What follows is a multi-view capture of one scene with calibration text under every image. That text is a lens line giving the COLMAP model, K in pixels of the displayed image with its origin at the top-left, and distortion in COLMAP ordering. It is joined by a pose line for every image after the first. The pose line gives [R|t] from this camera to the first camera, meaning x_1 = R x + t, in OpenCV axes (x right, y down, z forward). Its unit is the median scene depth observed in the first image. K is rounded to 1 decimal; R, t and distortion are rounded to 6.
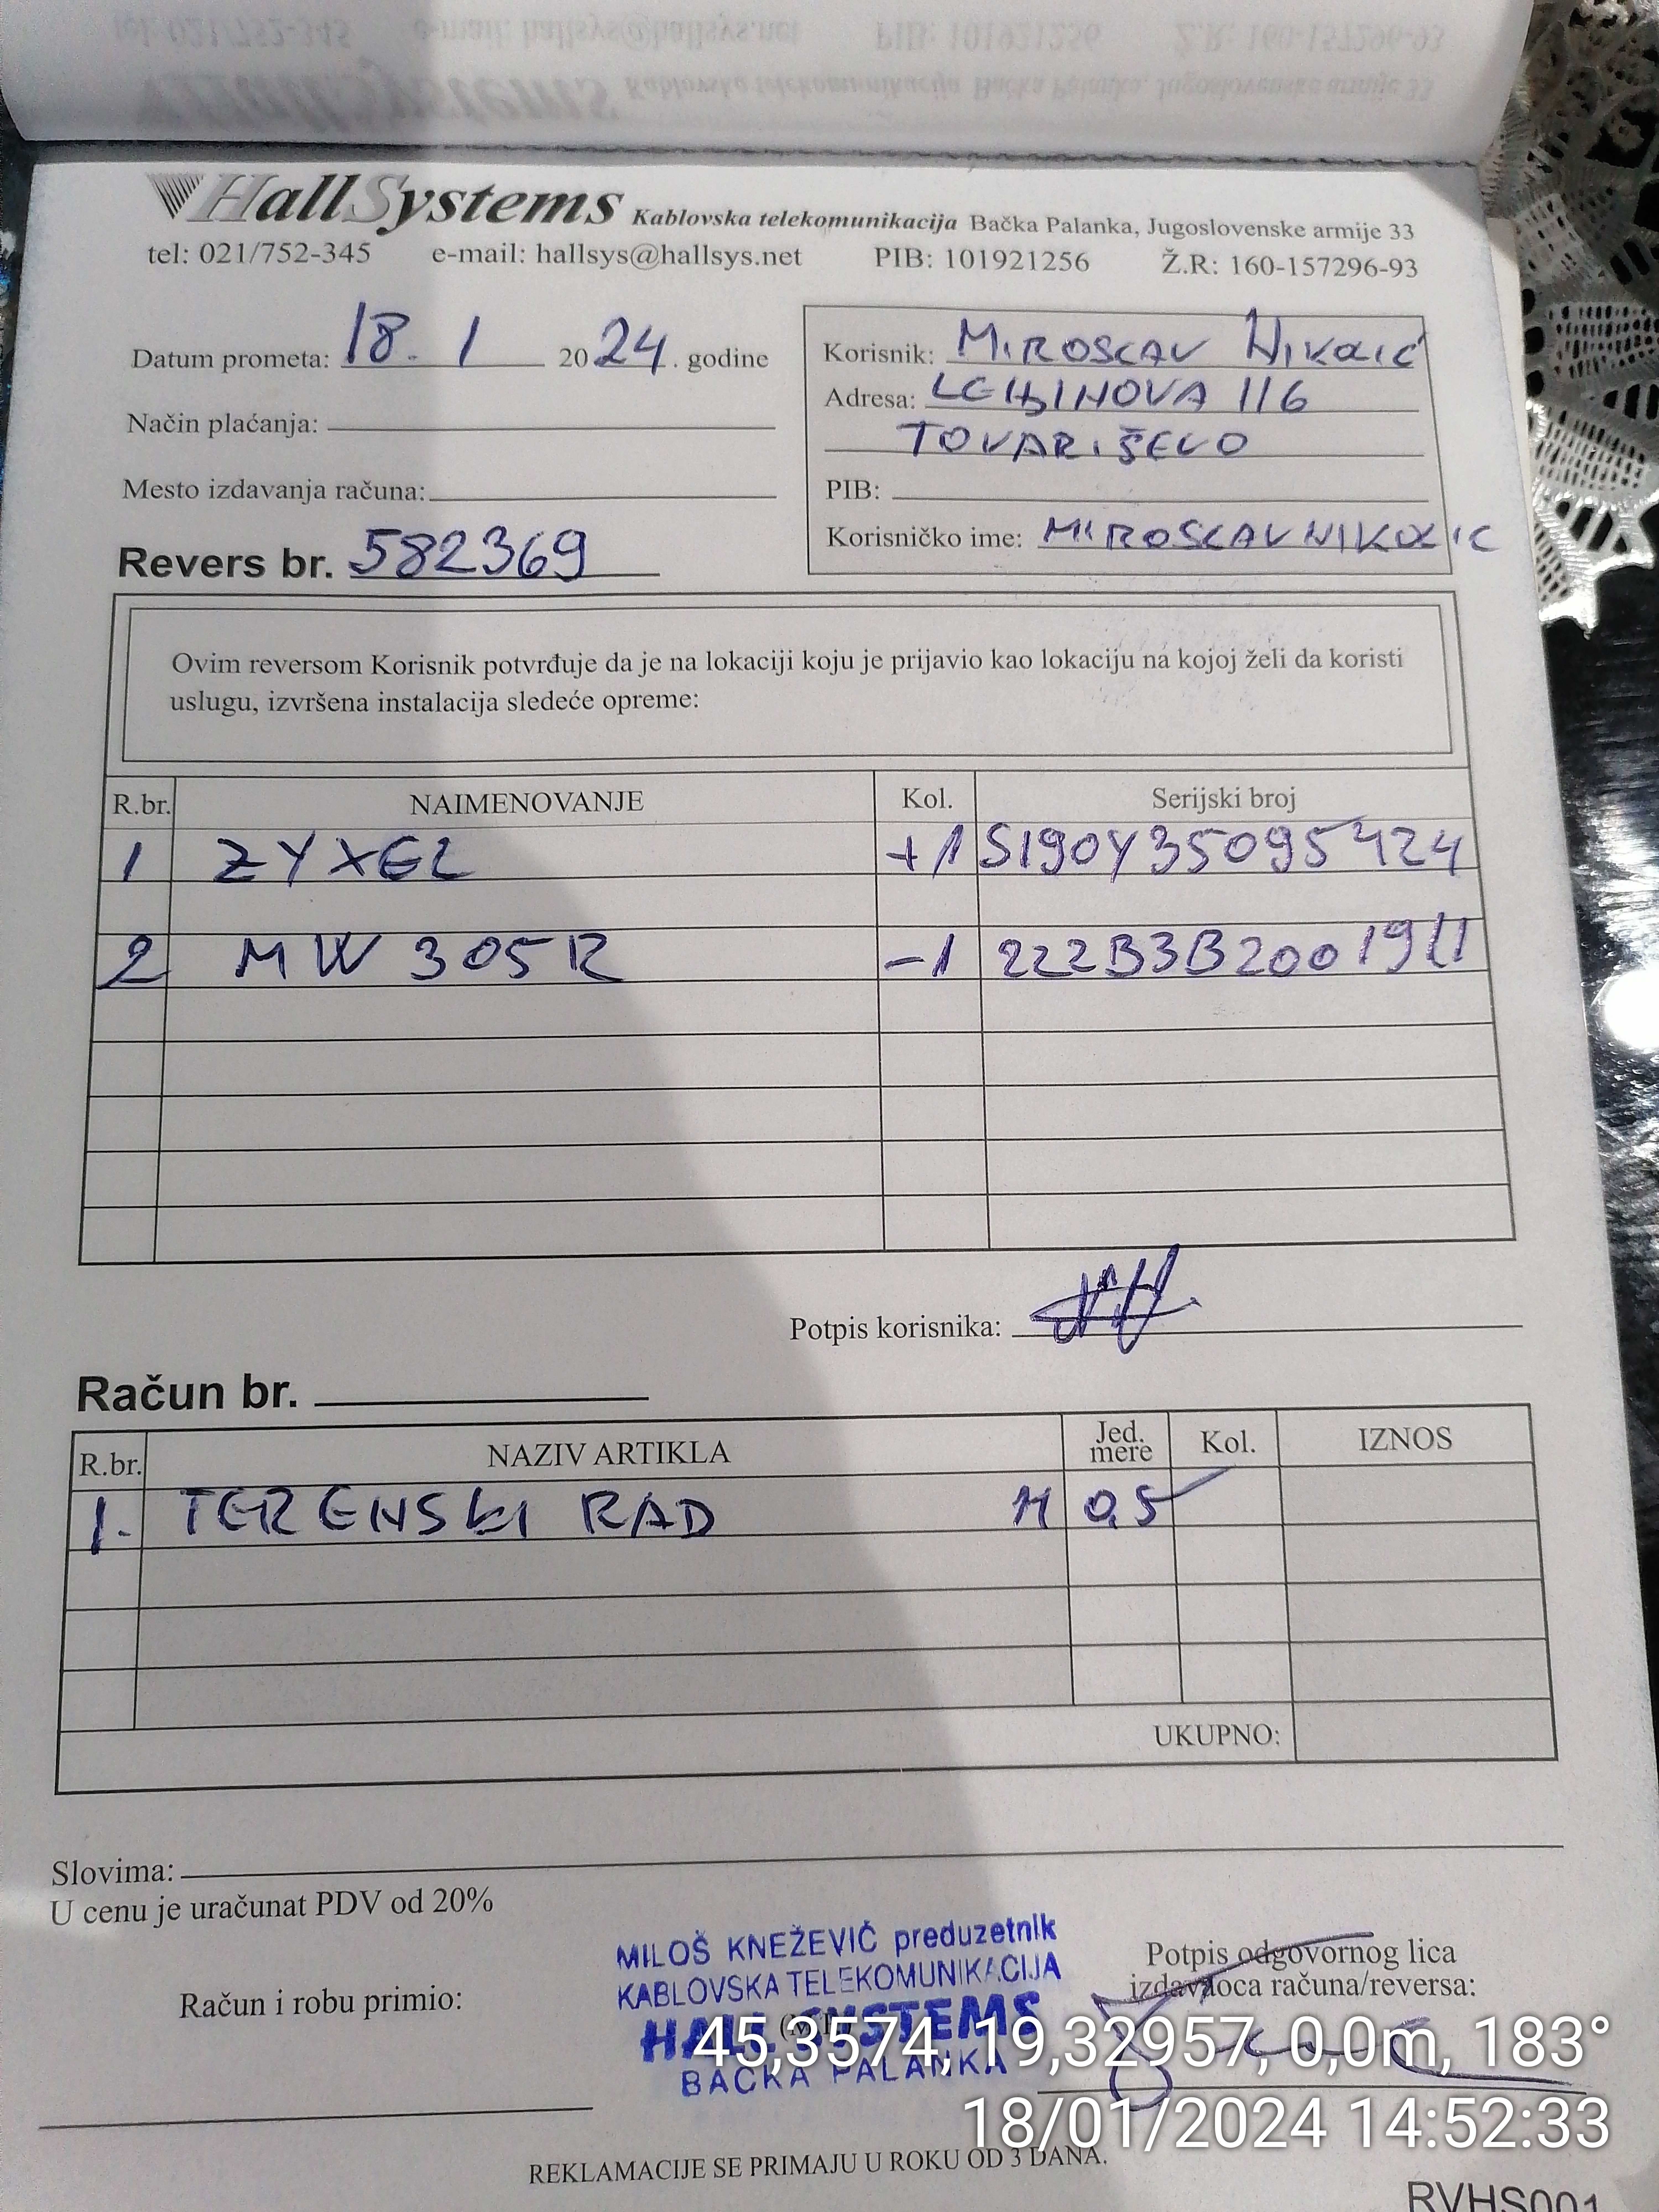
lens RADIAL K [[1741.6, 0, 828.2], [0, 1741.6, 1016.8], [0, 0, 1]] dist [-0.005469, 0.005208]
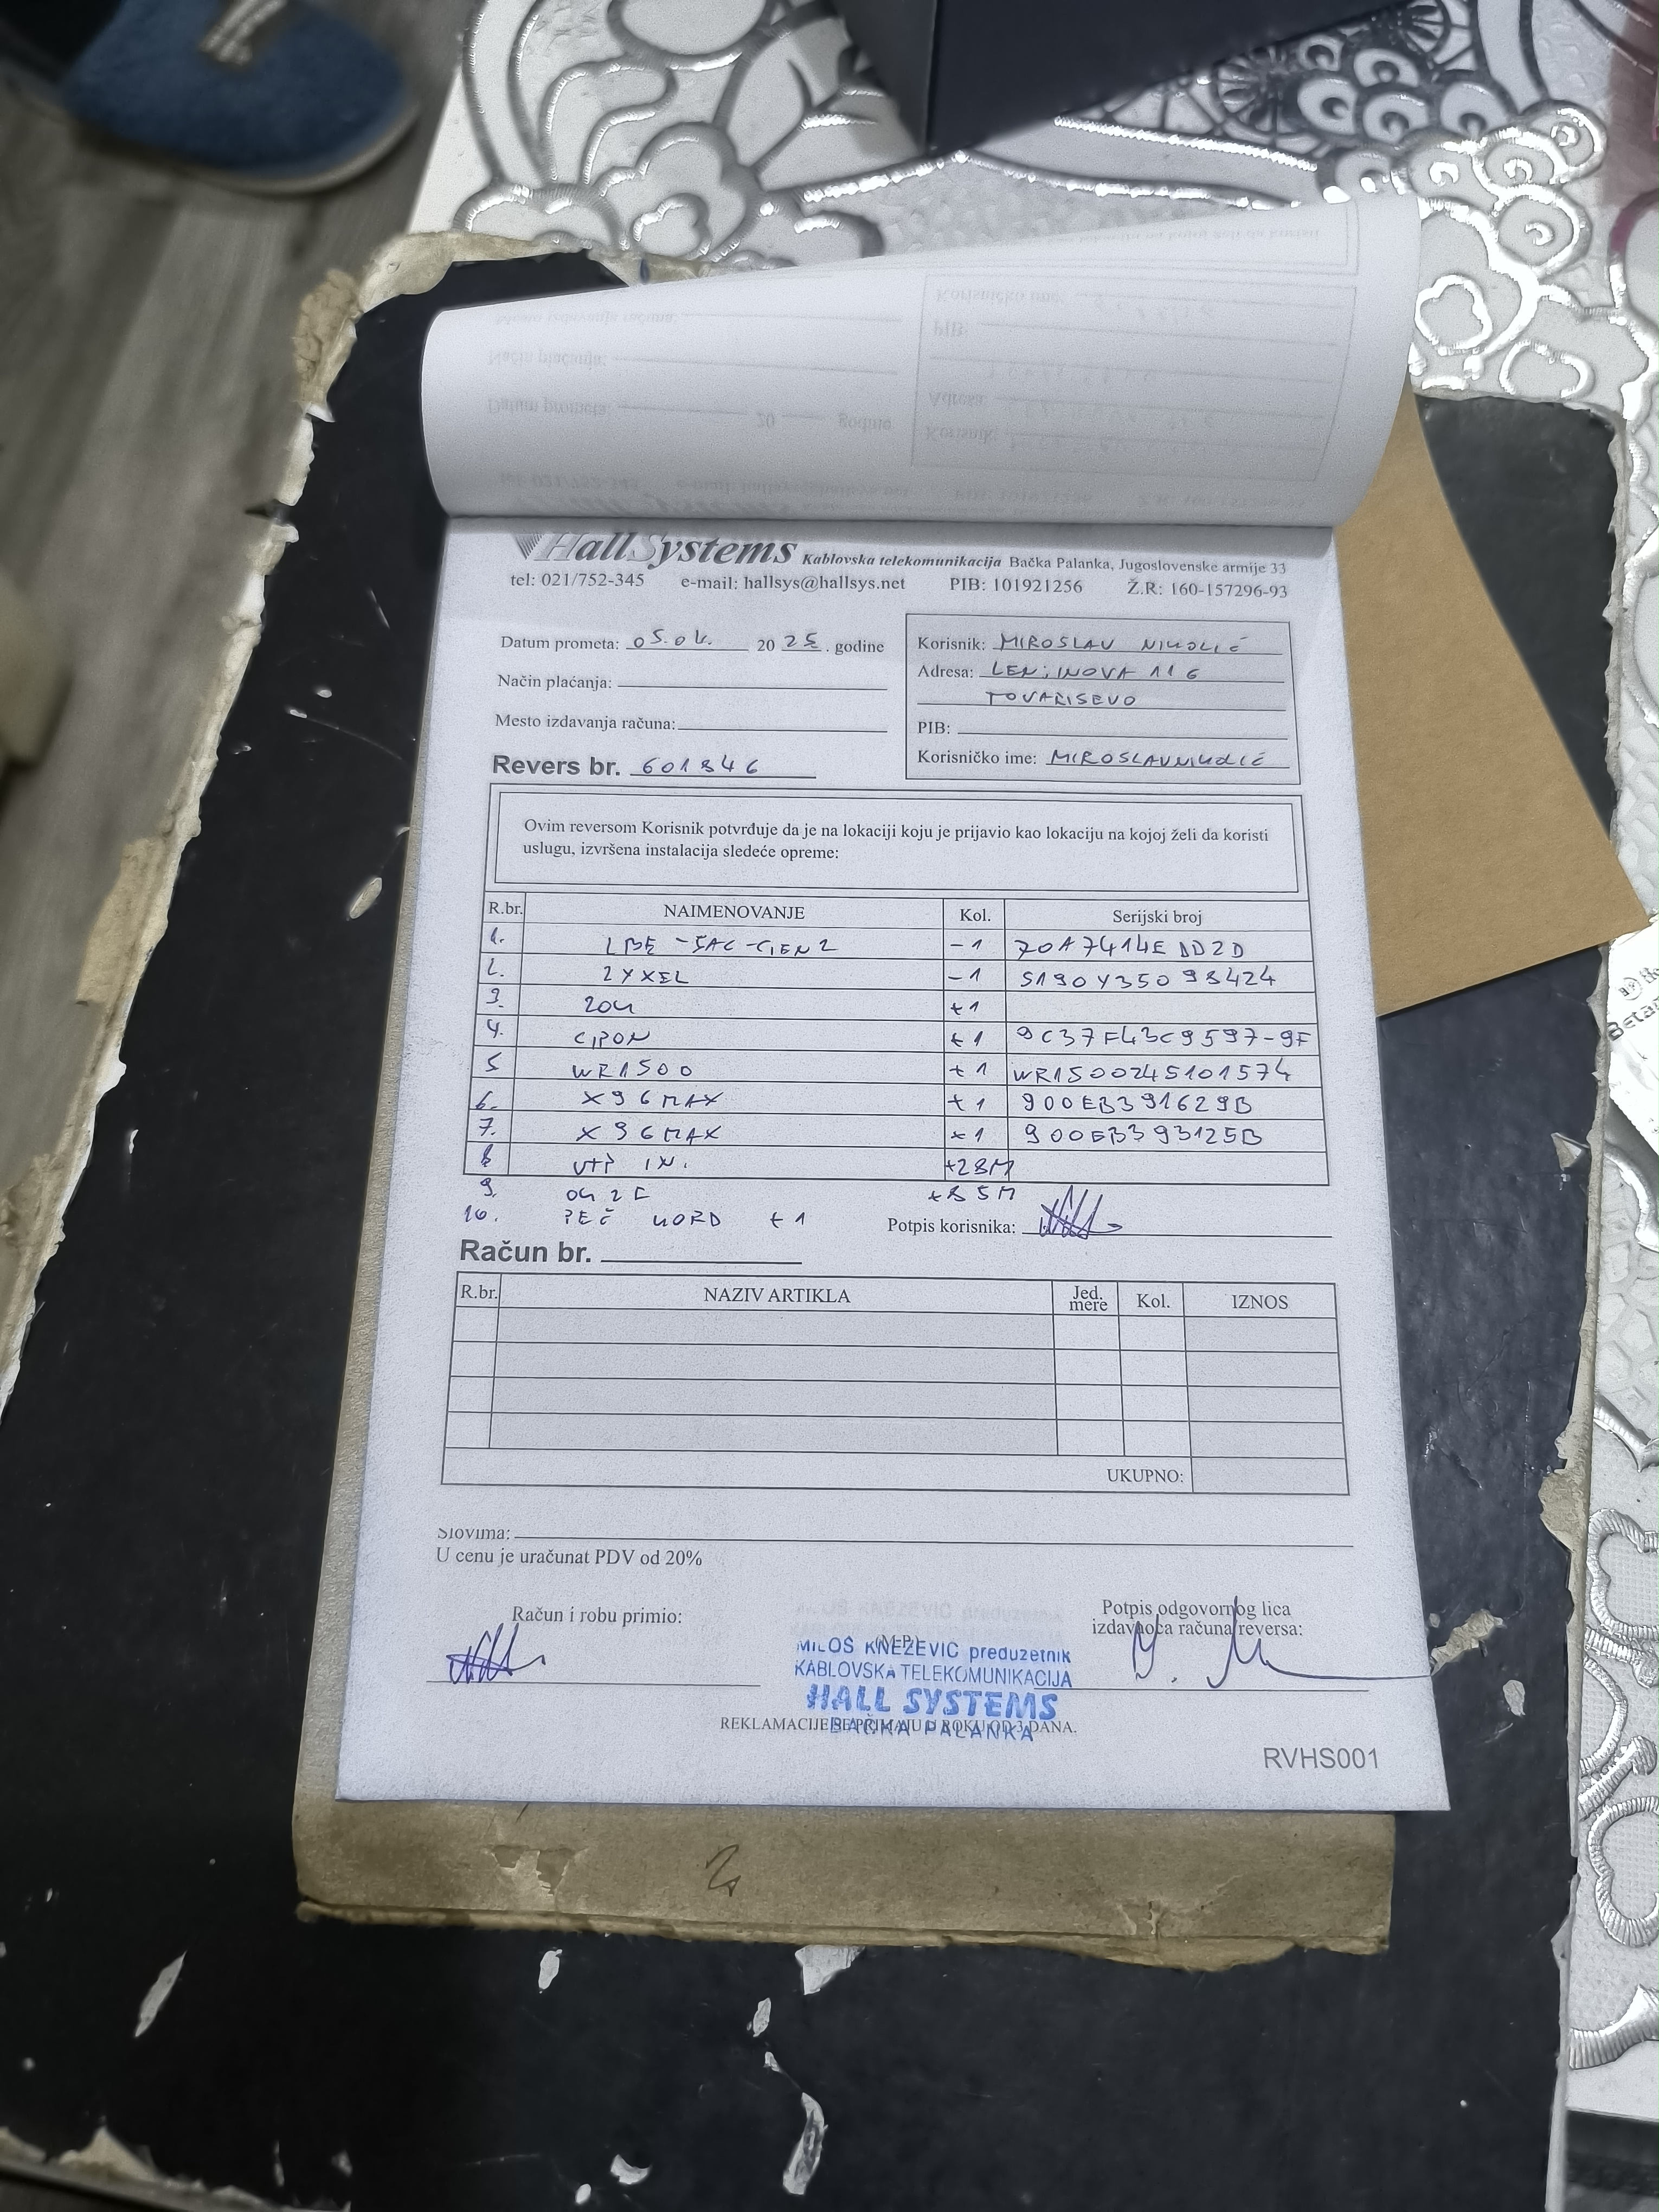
lens RADIAL K [[1486.3, 0, 829.5], [0, 1486.3, 1106.0], [0, 0, 1]] dist [-0.043008, -0.000499]
pose [[0.997033, 0.022561, -0.073596, 0.026056], [-0.013673, 0.992787, 0.119106, -0.109700], [0.075752, -0.117746, 0.990150, -0.421634]]
